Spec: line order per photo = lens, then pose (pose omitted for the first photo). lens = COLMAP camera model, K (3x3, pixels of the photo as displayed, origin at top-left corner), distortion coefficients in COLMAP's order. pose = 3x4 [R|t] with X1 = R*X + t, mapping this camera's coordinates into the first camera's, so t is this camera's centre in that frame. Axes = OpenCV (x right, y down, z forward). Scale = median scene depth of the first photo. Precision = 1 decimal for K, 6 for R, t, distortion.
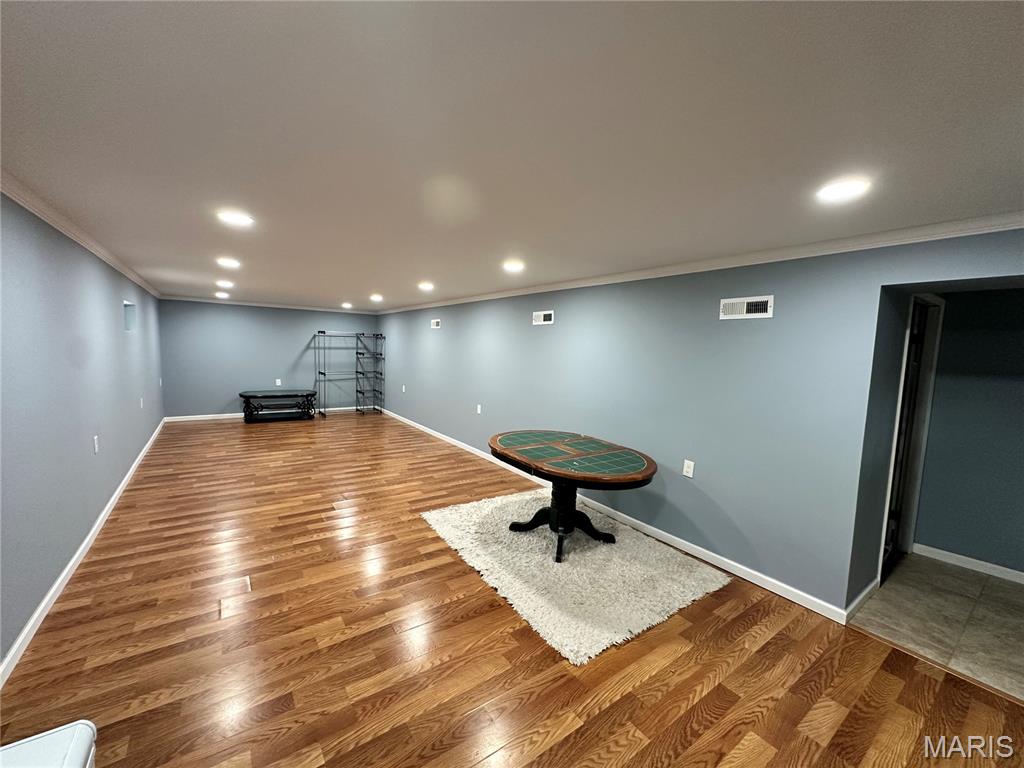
lens RADIAL K [[407.7, 0, 512.0], [0, 407.7, 384.0], [0, 0, 1]] dist [-0.002188, -0.000100]
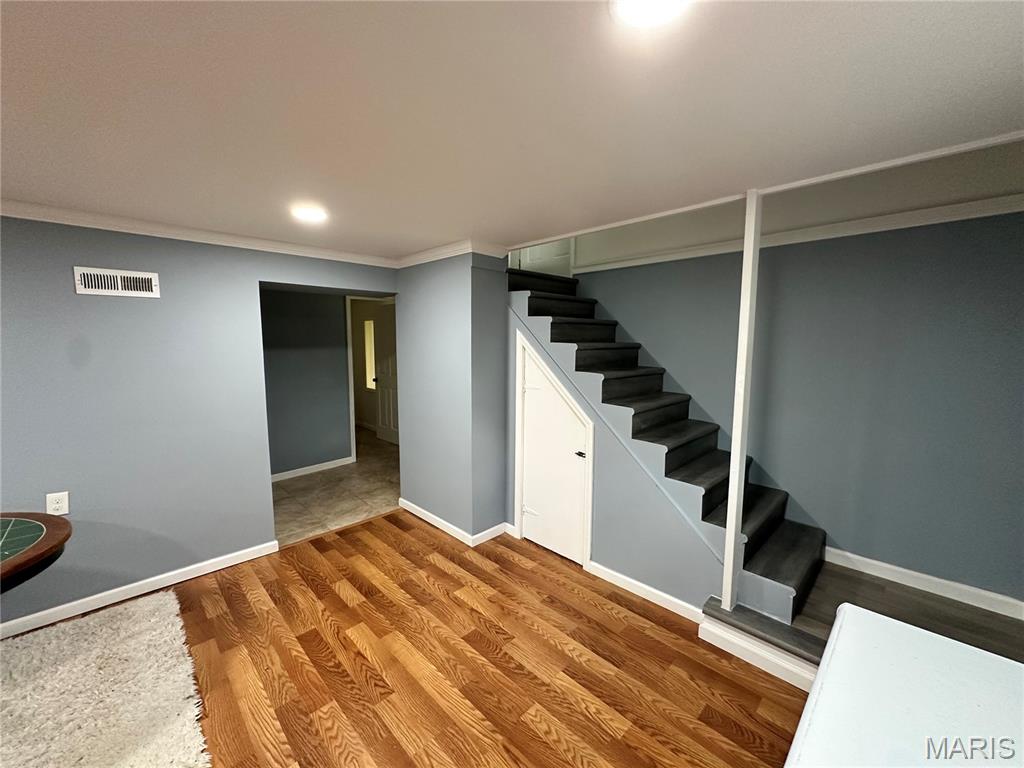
lens RADIAL K [[407.7, 0, 512.0], [0, 407.7, 384.0], [0, 0, 1]] dist [-0.002188, -0.000100]
pose [[-0.156515, -0.141964, 0.977420, -0.440063], [0.078603, 0.984687, 0.155606, -0.055564], [-0.984543, 0.101183, -0.142960, 0.392373]]
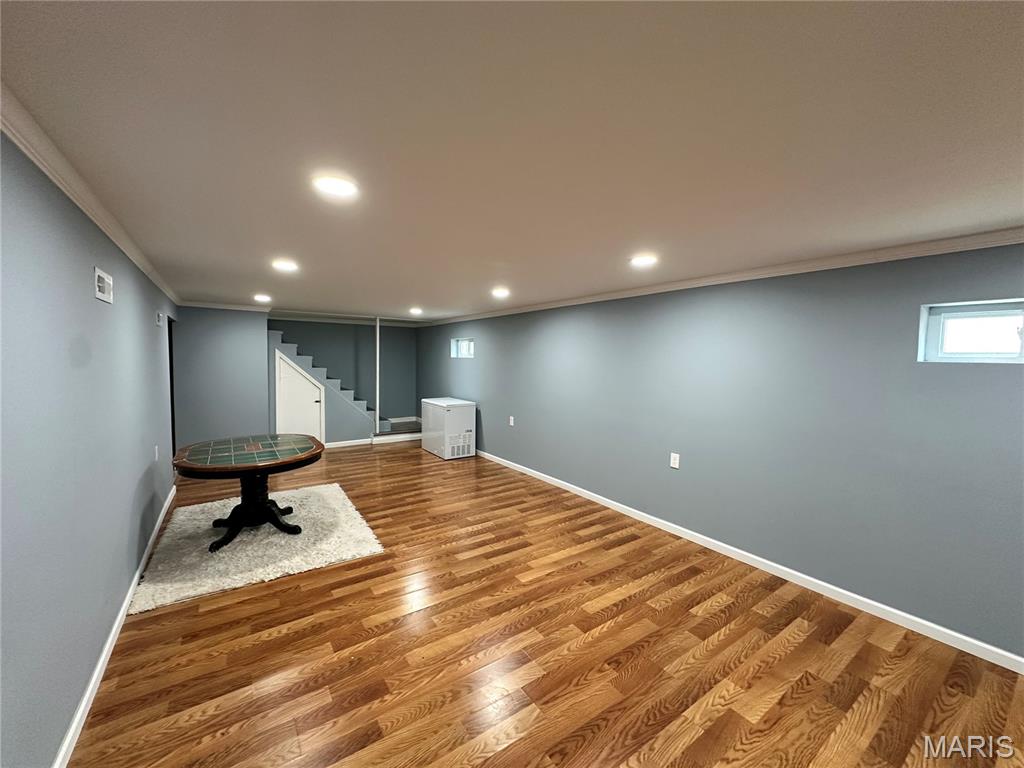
lens RADIAL K [[407.7, 0, 512.0], [0, 407.7, 384.0], [0, 0, 1]] dist [-0.002188, -0.000100]
pose [[-0.998592, -0.051428, 0.013006, -0.723459], [-0.048851, 0.987103, 0.152448, -0.266265], [-0.020679, 0.151598, -0.988226, 2.645757]]
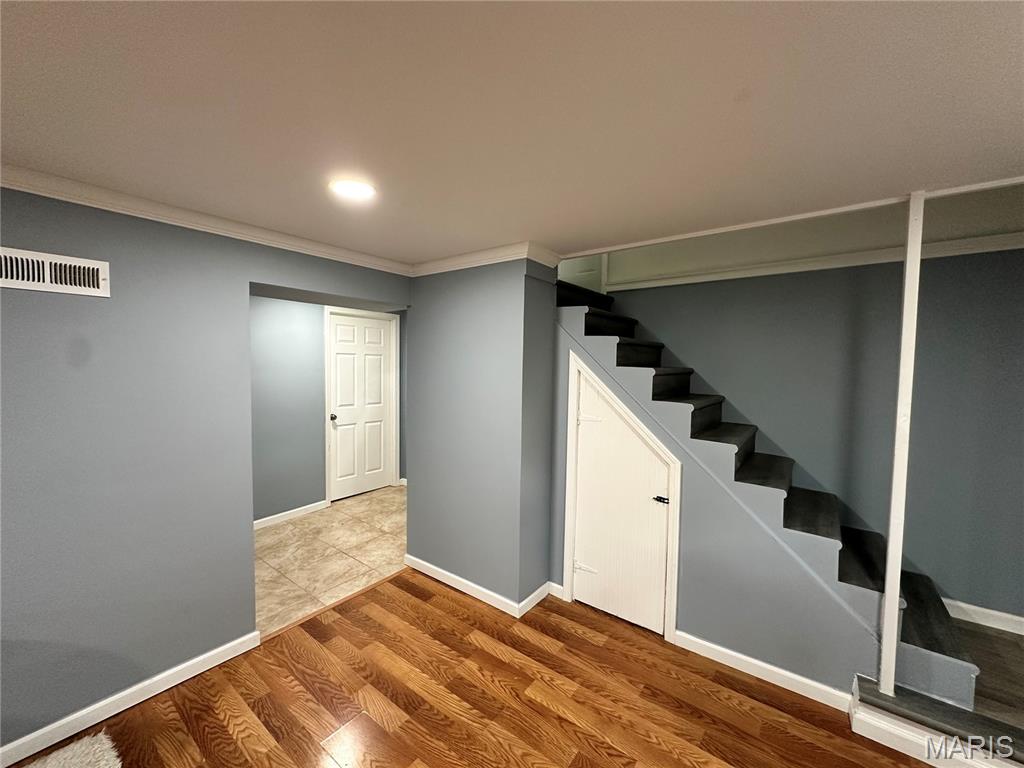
lens RADIAL K [[406.2, 0, 512.0], [0, 406.2, 384.0], [0, 0, 1]] dist [-0.001547, 0.000221]
pose [[-0.294588, -0.084842, 0.951851, -0.178777], [0.060648, 0.992383, 0.107224, -0.061743], [-0.953698, 0.089315, -0.287199, 0.630955]]
